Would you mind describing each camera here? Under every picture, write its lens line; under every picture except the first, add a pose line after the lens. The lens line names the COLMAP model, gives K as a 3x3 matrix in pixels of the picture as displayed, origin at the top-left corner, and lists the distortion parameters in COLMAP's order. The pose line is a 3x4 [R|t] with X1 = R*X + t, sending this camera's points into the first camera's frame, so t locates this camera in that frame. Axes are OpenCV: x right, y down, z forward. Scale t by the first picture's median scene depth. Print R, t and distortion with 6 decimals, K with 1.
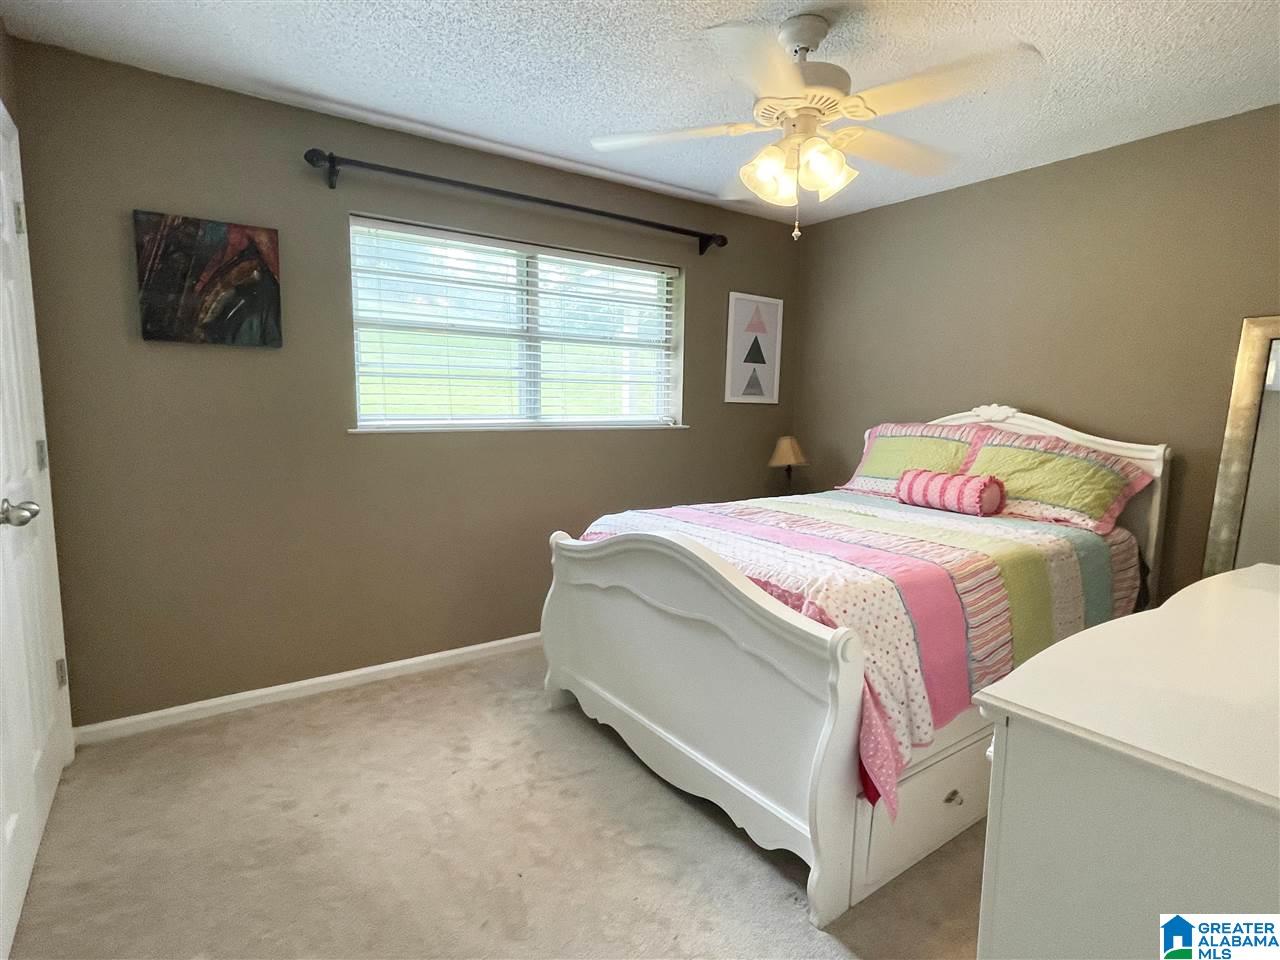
lens RADIAL K [[691.2, 0, 637.9], [0, 691.2, 483.8], [0, 0, 1]] dist [0.001495, 0.000039]
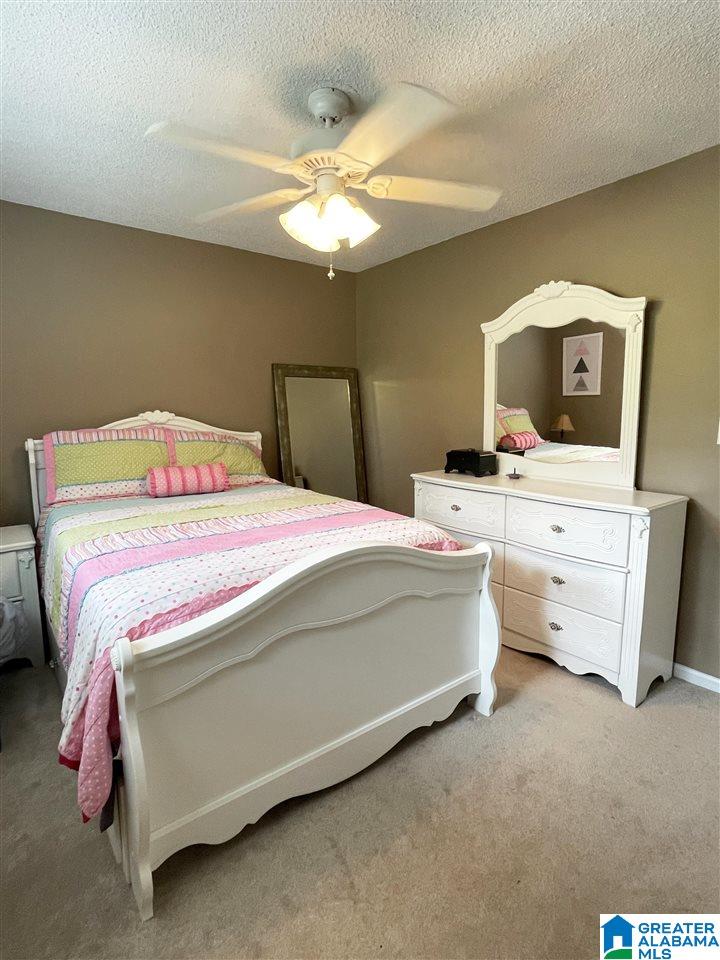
lens RADIAL K [[518.4, 0, 360.0], [0, 518.4, 480.0], [0, 0, 1]] dist [0.001495, 0.000039]
pose [[-0.075760, -0.131546, 0.988411, -0.575223], [0.139234, 0.980153, 0.141119, -0.087642], [-0.987357, 0.148312, -0.055940, 0.854420]]
